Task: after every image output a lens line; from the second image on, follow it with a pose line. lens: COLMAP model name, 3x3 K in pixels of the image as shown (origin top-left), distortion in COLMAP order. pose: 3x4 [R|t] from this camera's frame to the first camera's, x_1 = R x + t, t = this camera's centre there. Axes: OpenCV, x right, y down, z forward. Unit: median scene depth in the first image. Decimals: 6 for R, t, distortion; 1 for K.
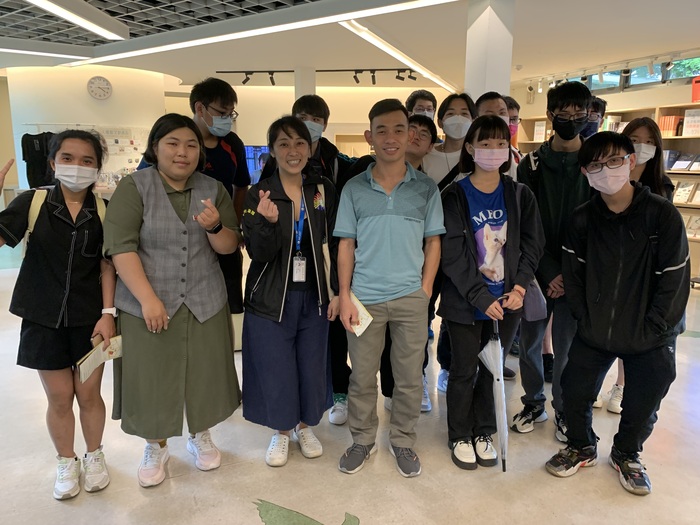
lens RADIAL K [[536.5, 0, 347.6], [0, 536.5, 264.8], [0, 0, 1]] dist [0.068690, -0.064571]
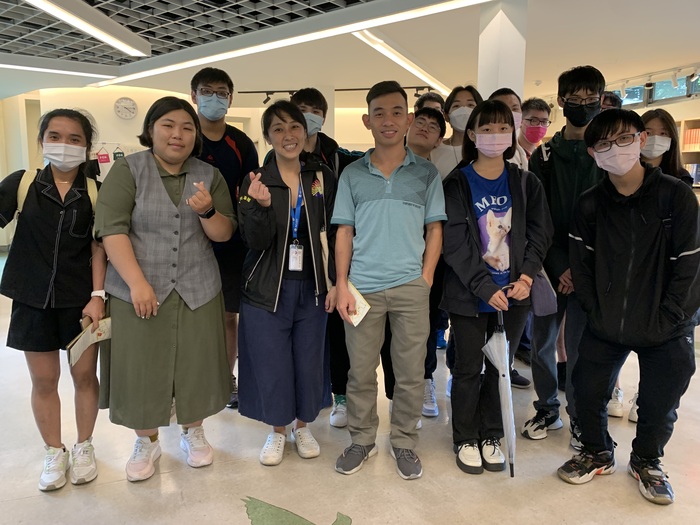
lens RADIAL K [[536.6, 0, 348.4], [0, 536.6, 263.8], [0, 0, 1]] dist [0.025718, -0.000513]
pose [[0.998748, 0.005301, -0.049741, 0.053948], [-0.008125, 0.998356, -0.056739, 0.073783], [0.049359, 0.057072, 0.997149, 0.041705]]
